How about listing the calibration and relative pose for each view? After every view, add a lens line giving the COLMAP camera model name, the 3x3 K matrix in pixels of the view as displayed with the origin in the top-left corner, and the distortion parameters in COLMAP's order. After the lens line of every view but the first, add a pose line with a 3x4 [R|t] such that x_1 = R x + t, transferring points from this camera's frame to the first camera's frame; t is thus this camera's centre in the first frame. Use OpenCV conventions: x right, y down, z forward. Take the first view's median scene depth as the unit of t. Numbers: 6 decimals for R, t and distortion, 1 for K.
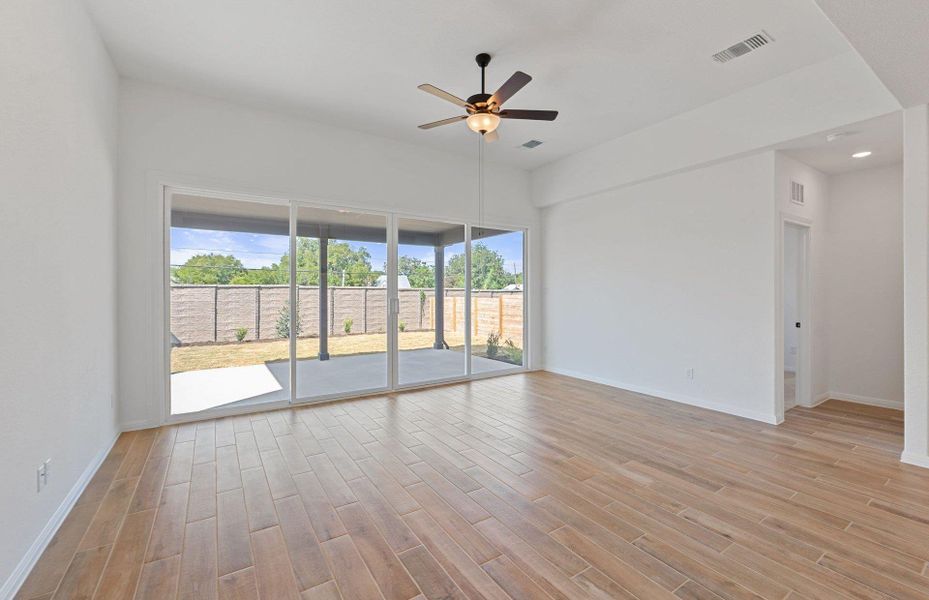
lens RADIAL K [[390.9, 0, 469.2], [0, 390.9, 295.3], [0, 0, 1]] dist [-0.000591, -0.000175]
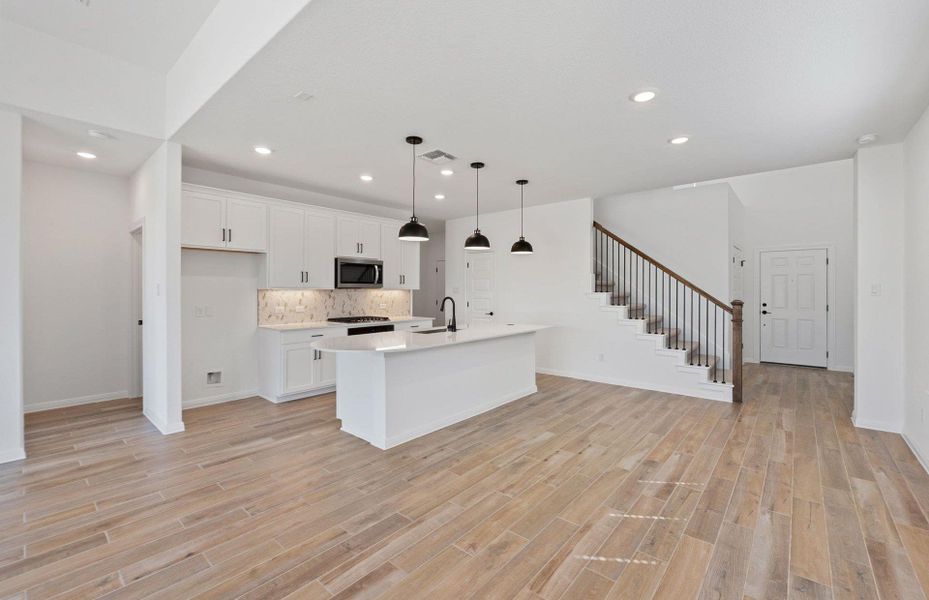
lens RADIAL K [[390.9, 0, 469.2], [0, 390.9, 295.3], [0, 0, 1]] dist [-0.000591, -0.000175]
pose [[-0.275322, -0.009174, 0.961308, -0.324069], [0.004888, 0.999928, 0.010943, -0.011038], [-0.961340, 0.007712, -0.275257, 0.467077]]
